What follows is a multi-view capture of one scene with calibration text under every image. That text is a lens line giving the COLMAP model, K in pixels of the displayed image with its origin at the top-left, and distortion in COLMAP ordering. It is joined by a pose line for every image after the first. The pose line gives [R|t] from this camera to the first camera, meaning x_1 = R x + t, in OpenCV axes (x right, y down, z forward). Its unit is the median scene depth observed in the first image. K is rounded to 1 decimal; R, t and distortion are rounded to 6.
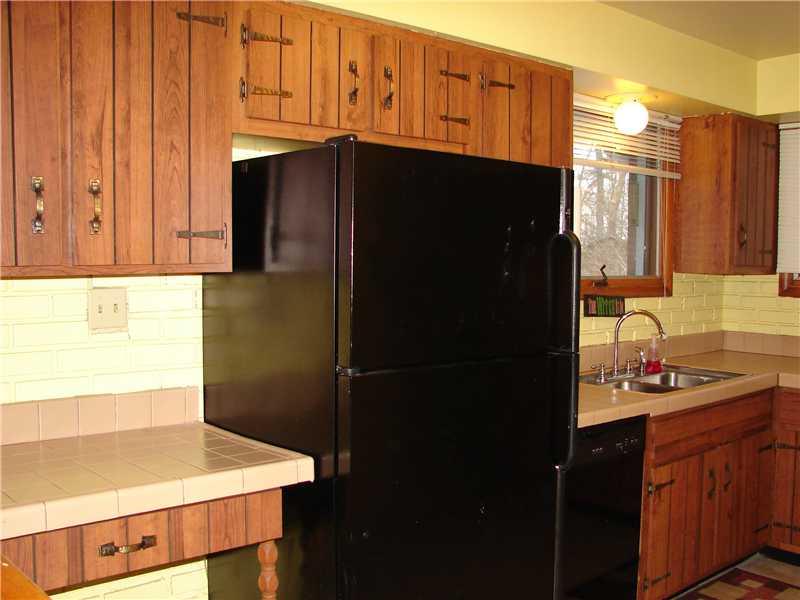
lens RADIAL K [[850.1, 0, 400.0], [0, 850.1, 300.0], [0, 0, 1]] dist [-0.196436, 0.183559]
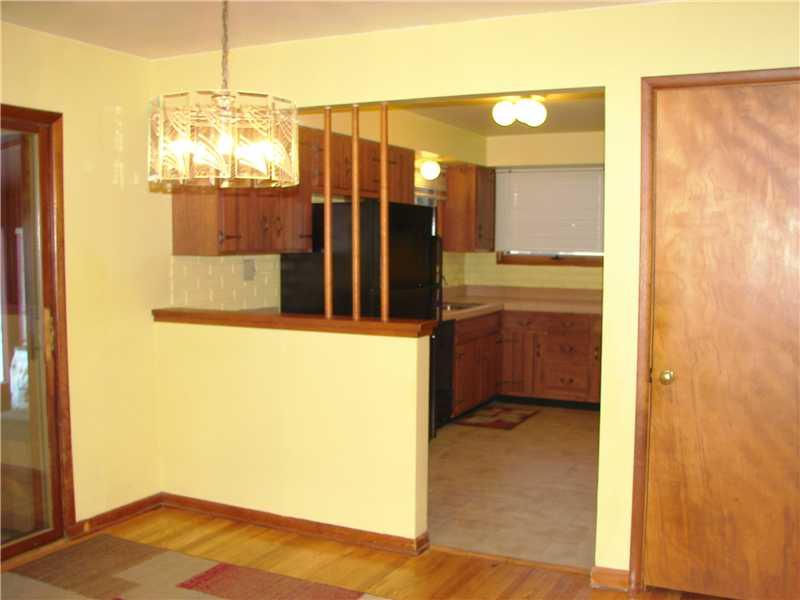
lens RADIAL K [[860.1, 0, 400.0], [0, 860.1, 300.0], [0, 0, 1]] dist [-0.219766, 0.315773]
pose [[0.921592, -0.028745, 0.387093, -0.497607], [0.021955, 0.999518, 0.021952, 0.029446], [-0.387538, -0.011732, 0.921779, -0.699429]]
